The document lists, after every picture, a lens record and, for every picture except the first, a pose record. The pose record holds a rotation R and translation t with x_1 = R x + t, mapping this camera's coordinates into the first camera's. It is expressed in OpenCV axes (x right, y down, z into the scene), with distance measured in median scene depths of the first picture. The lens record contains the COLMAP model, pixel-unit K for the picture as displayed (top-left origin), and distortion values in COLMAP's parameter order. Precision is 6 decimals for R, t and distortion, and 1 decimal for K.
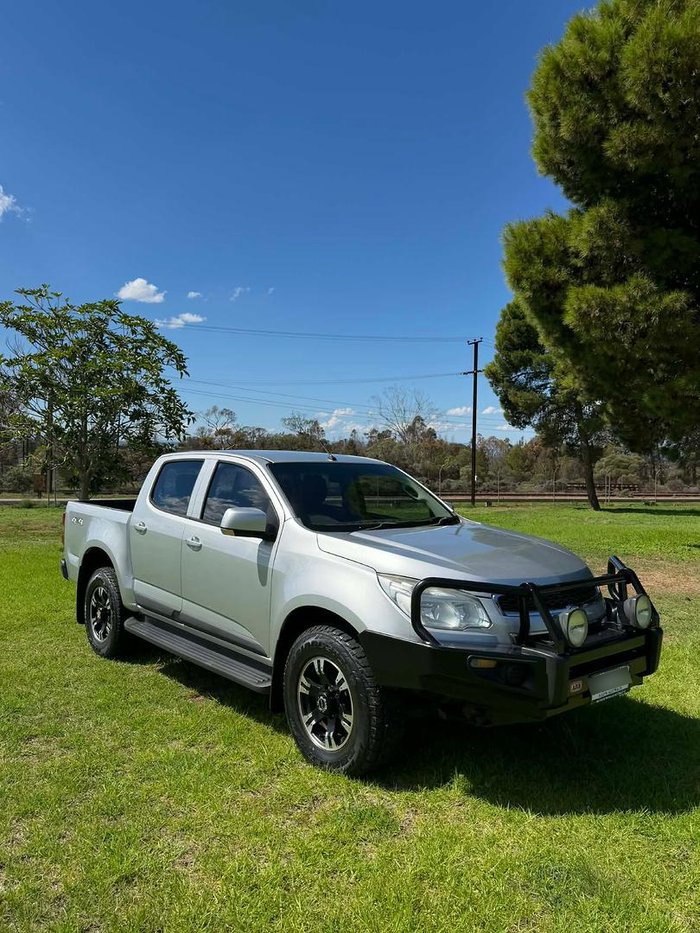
lens RADIAL K [[679.4, 0, 350.0], [0, 679.4, 466.5], [0, 0, 1]] dist [0.041202, -0.003291]
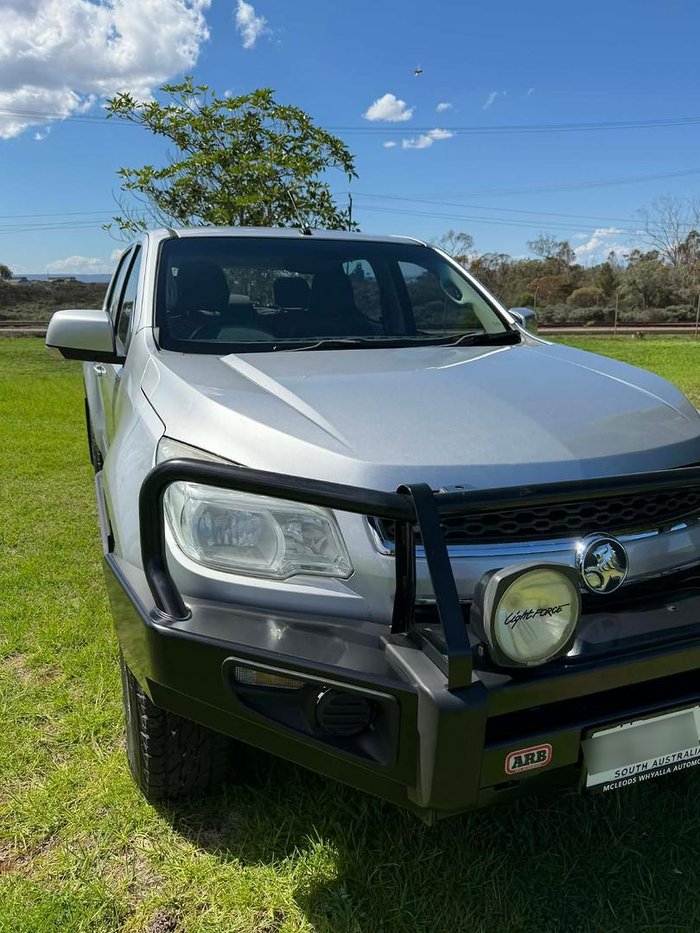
lens RADIAL K [[696.5, 0, 350.0], [0, 696.5, 466.5], [0, 0, 1]] dist [0.001885, 0.002151]
pose [[0.939996, 0.064219, -0.335086, 0.076051], [0.016059, 0.972710, 0.231469, 0.015709], [0.340806, -0.222961, 0.913312, 0.138794]]
